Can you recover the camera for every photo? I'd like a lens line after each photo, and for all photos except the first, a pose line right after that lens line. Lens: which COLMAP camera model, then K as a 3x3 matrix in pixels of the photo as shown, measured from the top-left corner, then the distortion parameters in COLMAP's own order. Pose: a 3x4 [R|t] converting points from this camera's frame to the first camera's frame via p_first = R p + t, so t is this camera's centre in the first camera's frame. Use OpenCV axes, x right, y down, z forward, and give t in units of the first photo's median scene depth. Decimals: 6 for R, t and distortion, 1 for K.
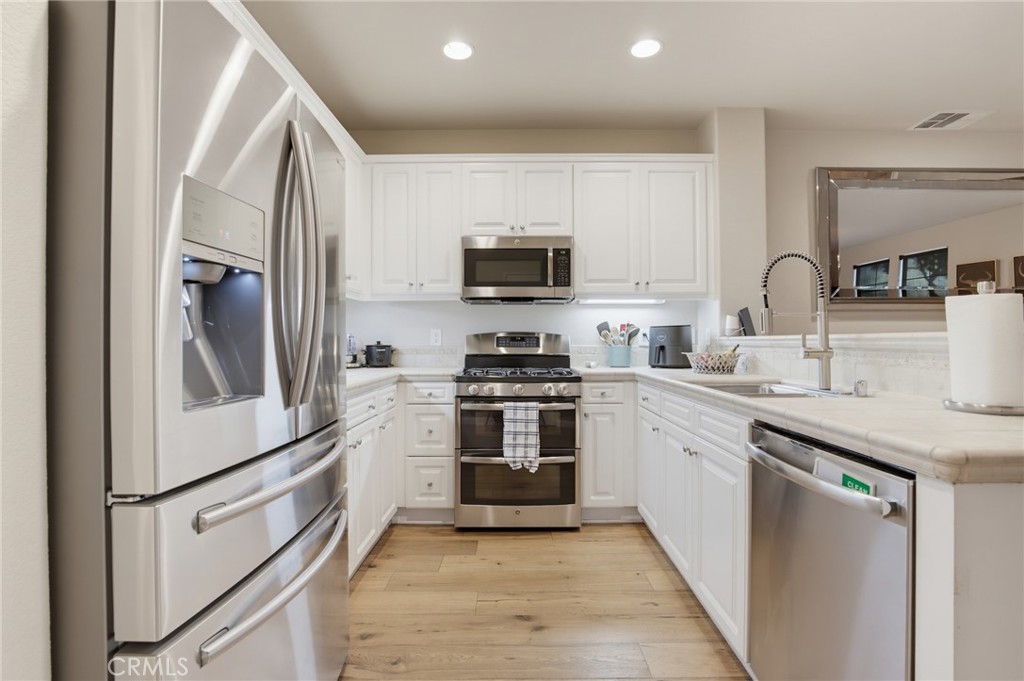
lens RADIAL K [[472.7, 0, 526.5], [0, 472.7, 336.6], [0, 0, 1]] dist [-0.015008, -0.000304]
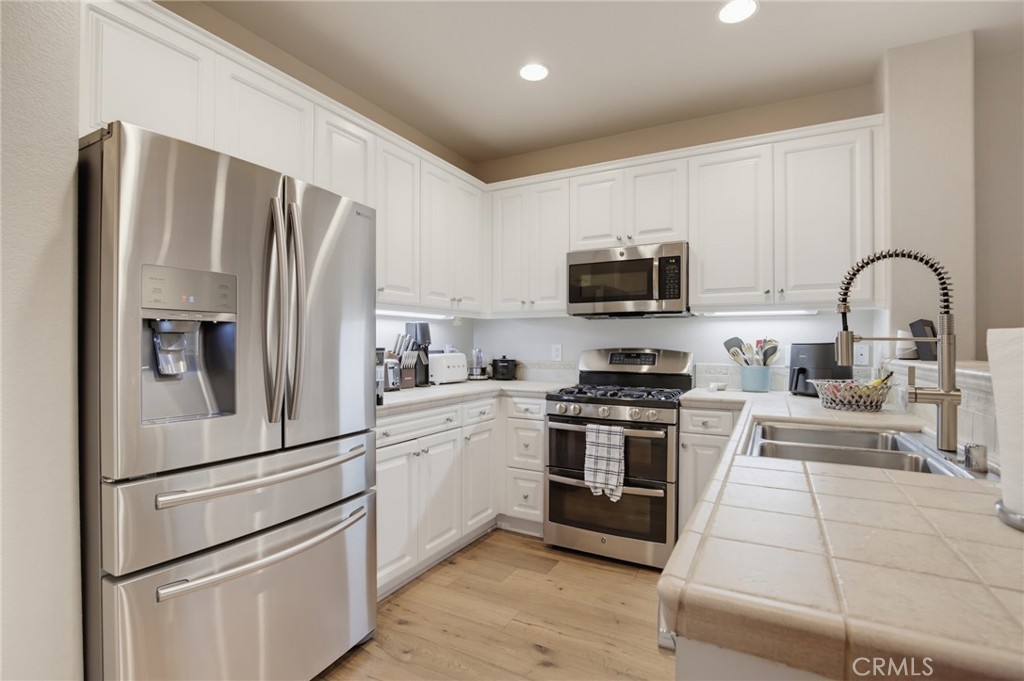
lens RADIAL K [[477.8, 0, 514.9], [0, 477.8, 344.4], [0, 0, 1]] dist [-0.016549, 0.000685]
pose [[0.879880, 0.005783, -0.475160, 0.273335], [-0.002752, 0.999971, 0.007073, -0.028657], [0.475187, -0.004916, 0.879871, 0.071174]]
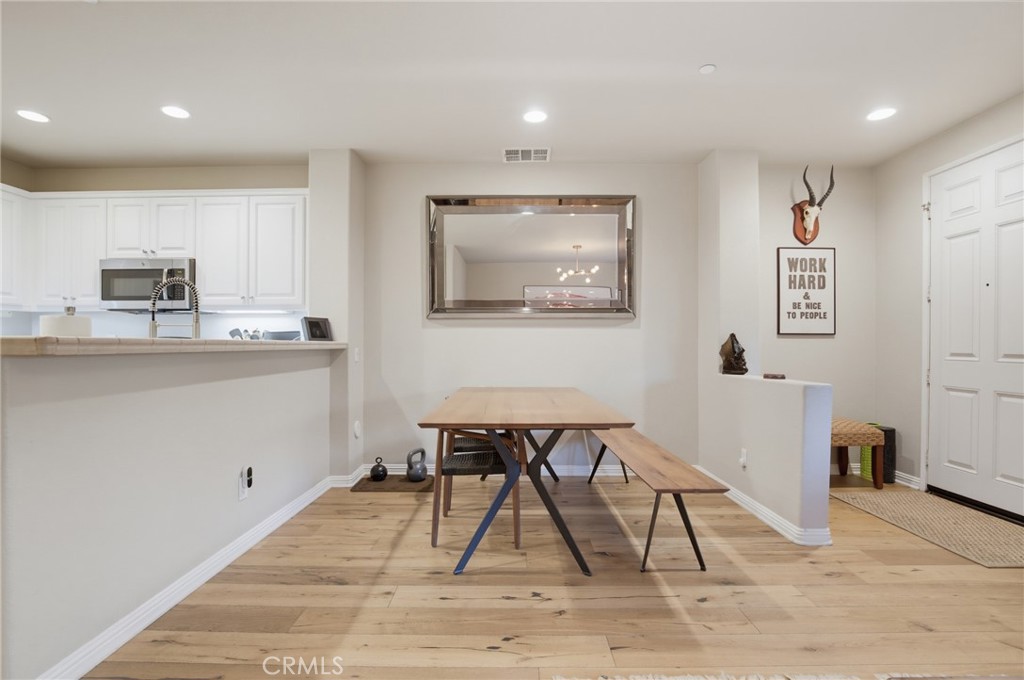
lens RADIAL K [[388.2, 0, 416.6], [0, 388.2, 339.2], [0, 0, 1]] dist [-0.001860, -0.000065]
pose [[0.999063, 0.003210, -0.043153, 0.814981], [-0.002883, 0.999967, 0.007642, -0.016031], [0.043176, -0.007511, 0.999039, 0.031280]]
